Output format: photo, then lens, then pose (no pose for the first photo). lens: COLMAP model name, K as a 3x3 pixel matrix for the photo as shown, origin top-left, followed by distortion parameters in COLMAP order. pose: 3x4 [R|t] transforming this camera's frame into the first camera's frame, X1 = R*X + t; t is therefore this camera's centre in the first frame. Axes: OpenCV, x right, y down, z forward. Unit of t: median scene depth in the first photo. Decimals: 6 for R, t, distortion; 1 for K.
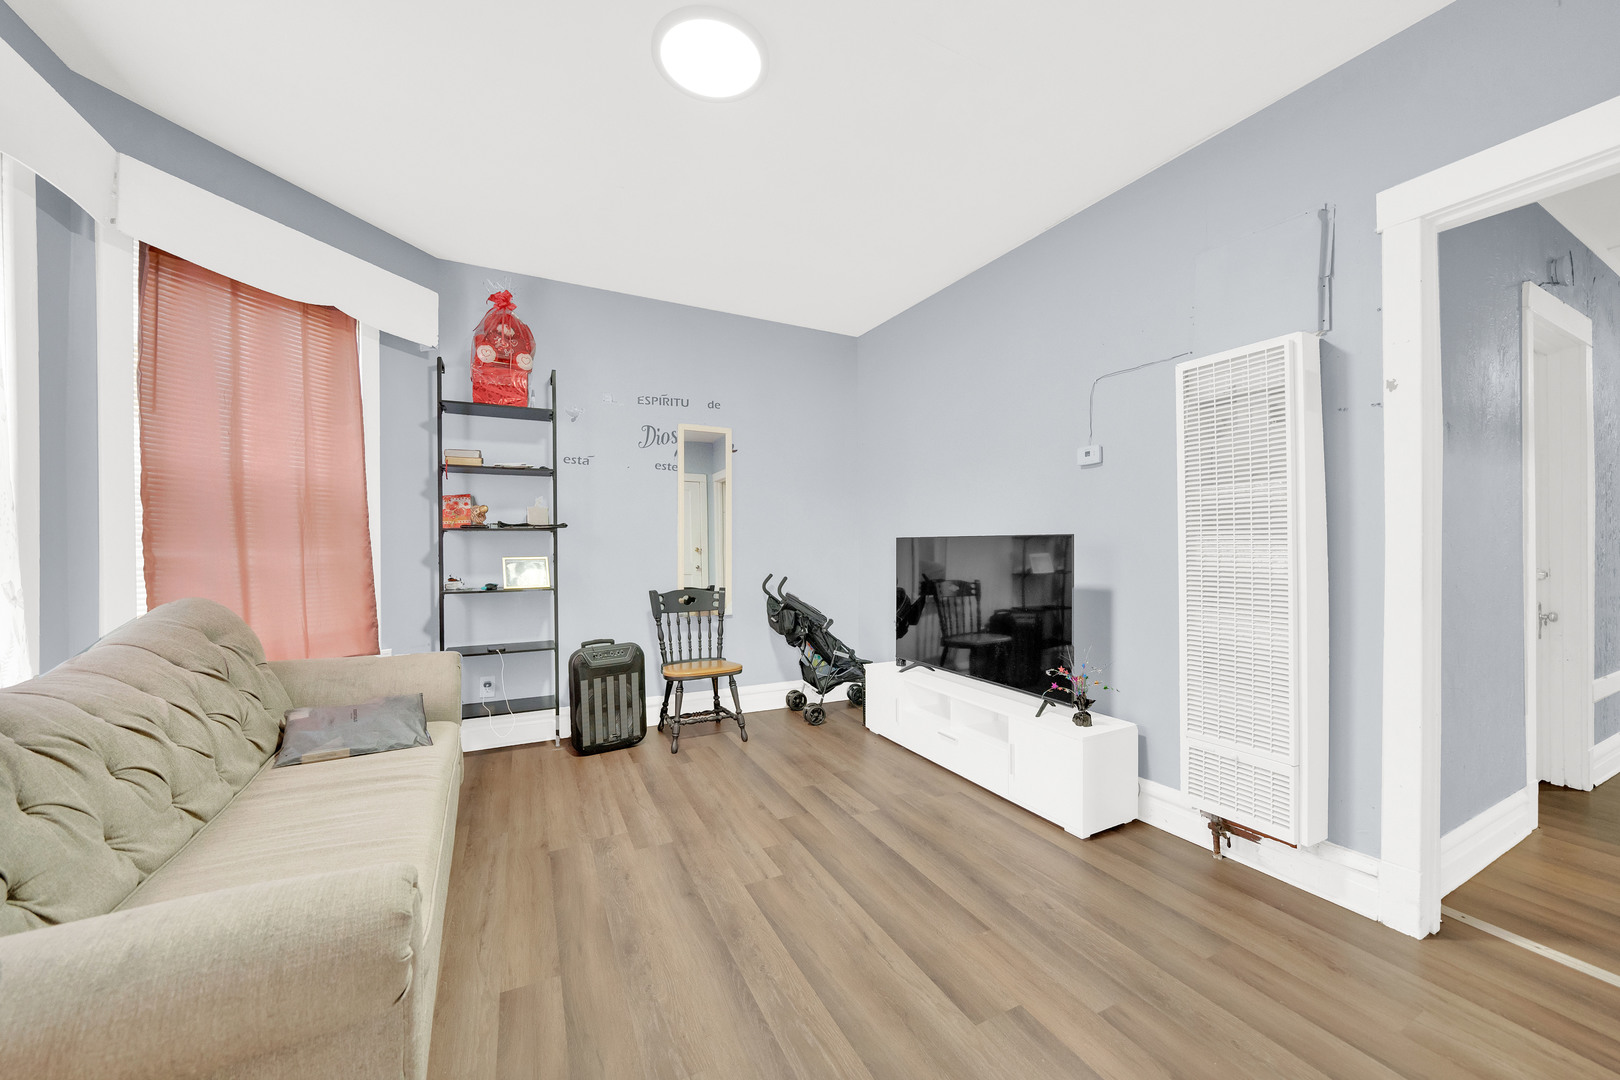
lens RADIAL K [[595.7, 0, 817.5], [0, 595.7, 550.1], [0, 0, 1]] dist [-0.001265, 0.000637]
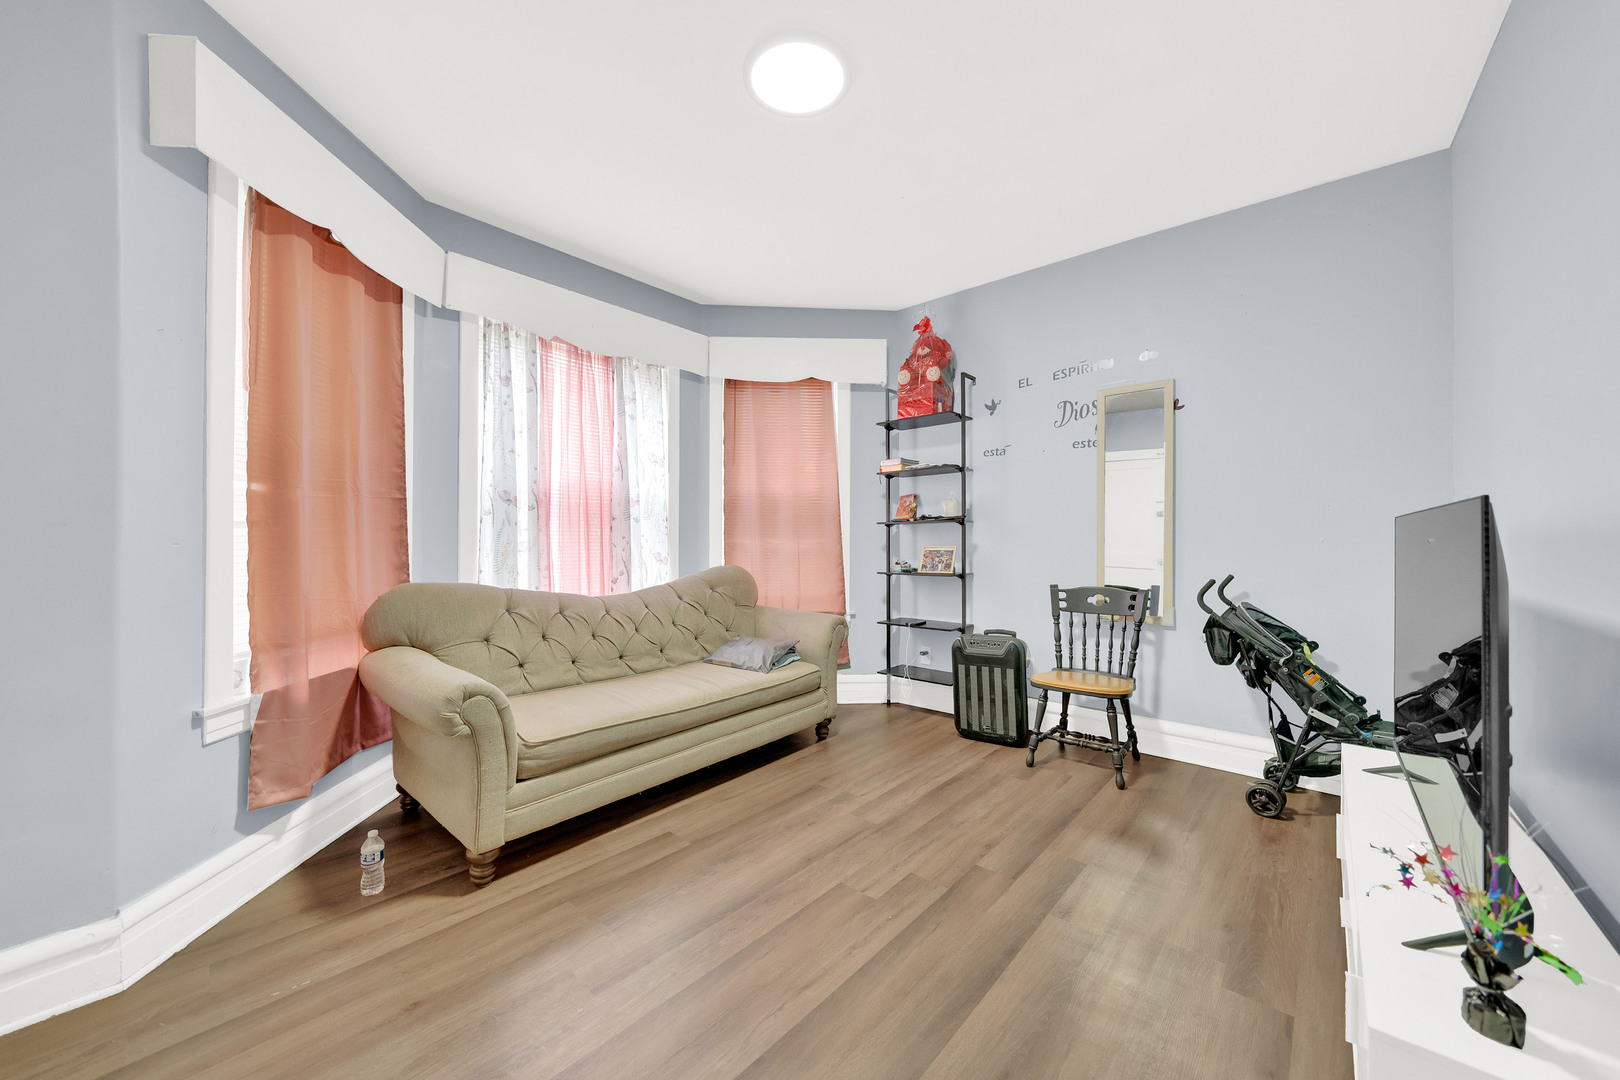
lens RADIAL K [[595.7, 0, 812.3], [0, 595.7, 537.7], [0, 0, 1]] dist [-0.001265, 0.000637]
pose [[0.363473, -0.002855, -0.931600, 0.479946], [-0.002795, 0.999987, -0.004155, 0.001586], [0.931601, 0.004114, 0.363460, 0.372451]]
